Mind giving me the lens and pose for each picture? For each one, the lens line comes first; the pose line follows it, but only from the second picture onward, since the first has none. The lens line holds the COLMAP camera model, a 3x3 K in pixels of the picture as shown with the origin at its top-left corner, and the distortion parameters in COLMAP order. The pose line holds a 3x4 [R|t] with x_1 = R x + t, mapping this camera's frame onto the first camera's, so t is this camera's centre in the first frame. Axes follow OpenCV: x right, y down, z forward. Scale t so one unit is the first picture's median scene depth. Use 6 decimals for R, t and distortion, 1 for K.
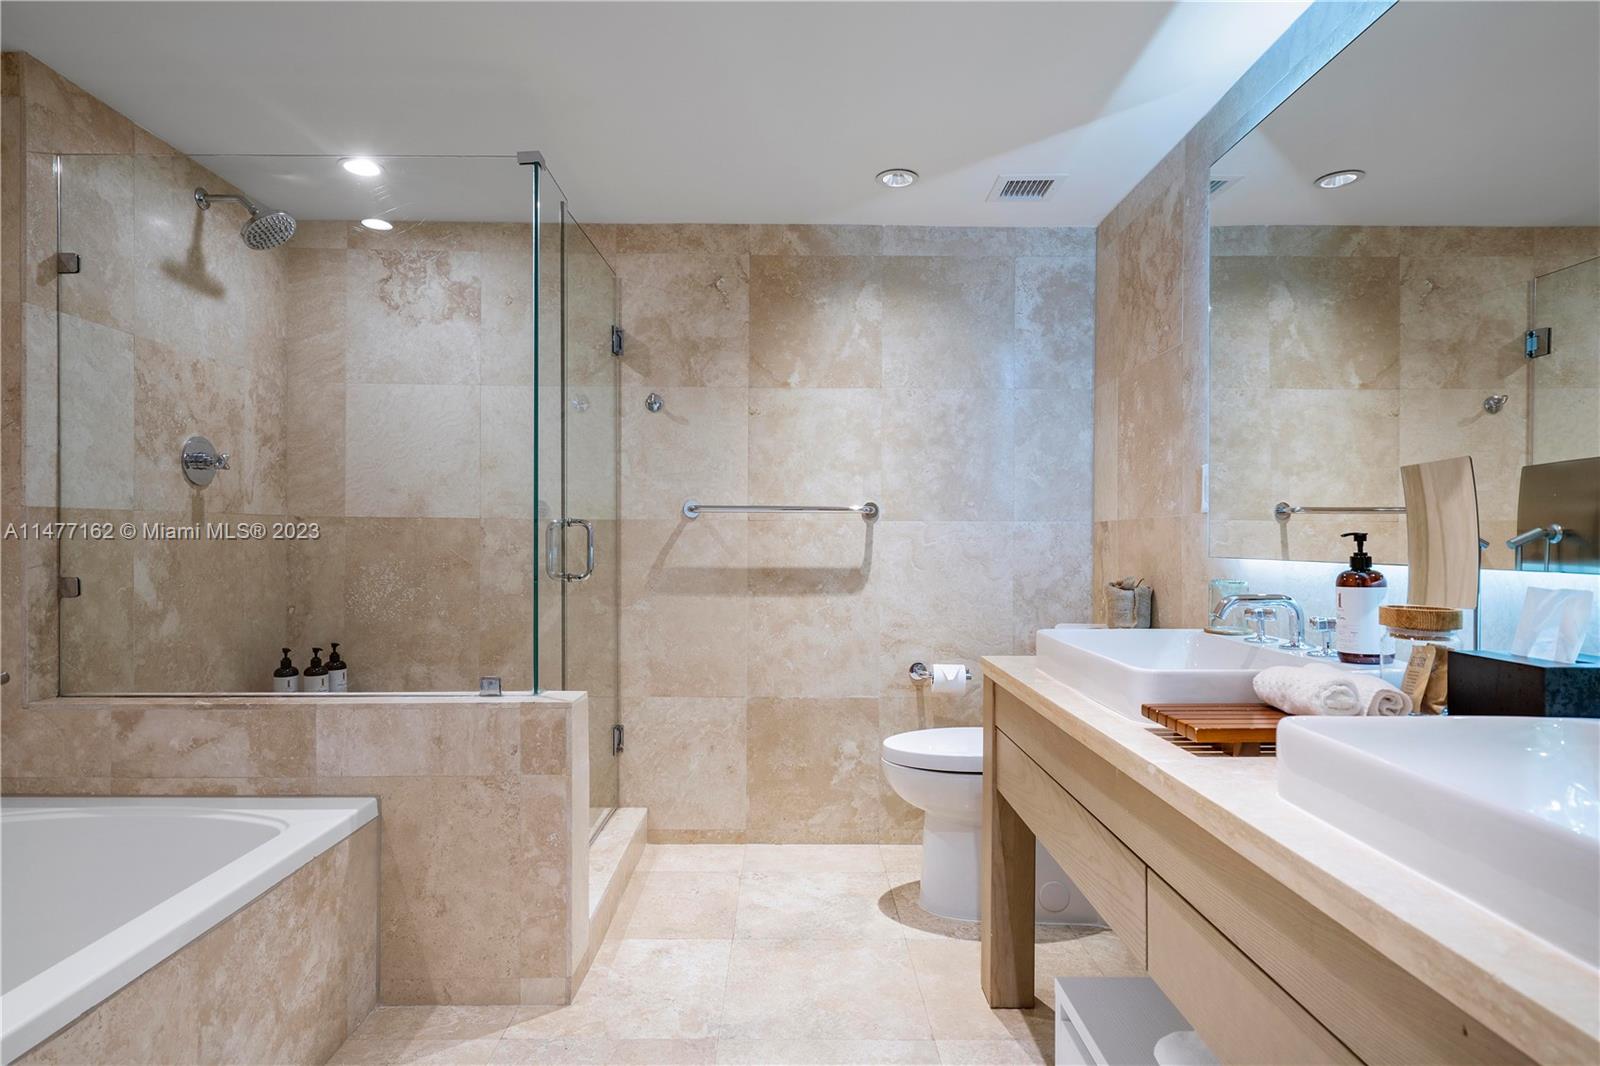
lens RADIAL K [[894.0, 0, 797.1], [0, 894.0, 538.2], [0, 0, 1]] dist [0.005144, 0.004046]
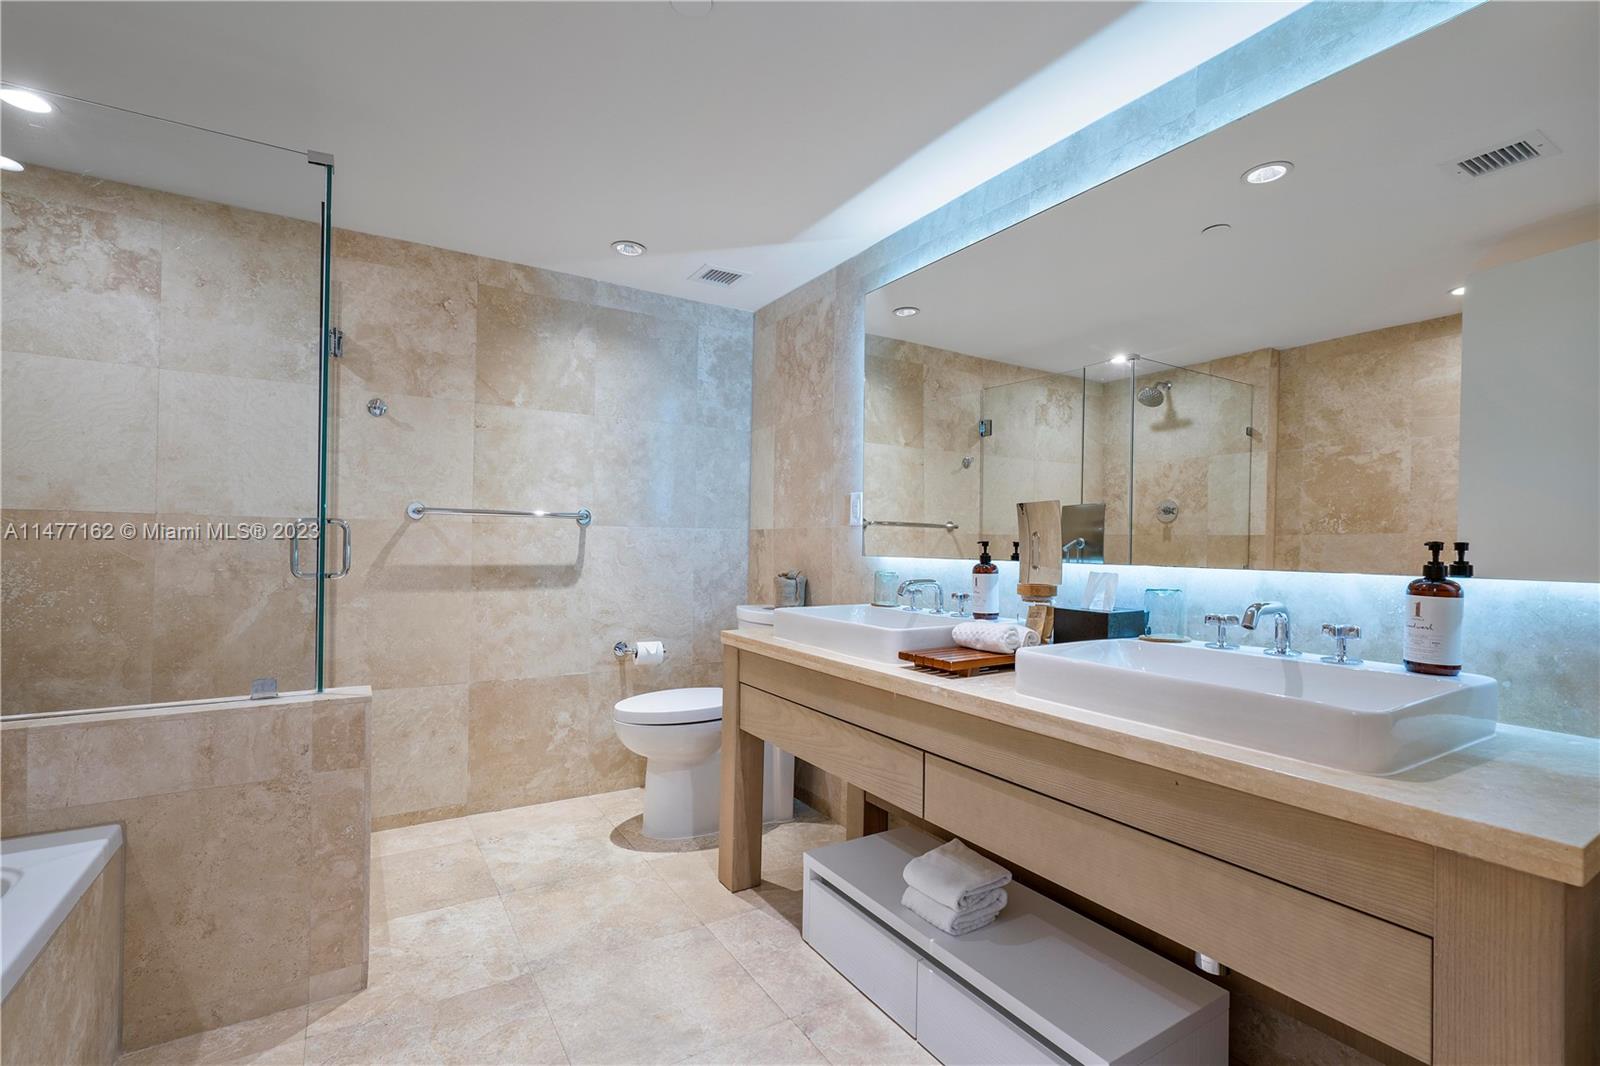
lens RADIAL K [[749.2, 0, 804.2], [0, 749.2, 537.2], [0, 0, 1]] dist [0.000809, 0.002063]
pose [[0.846645, 0.012563, 0.532009, -0.220192], [-0.011126, 0.999921, -0.005906, -0.001020], [-0.532041, -0.000919, 0.846718, -0.002981]]
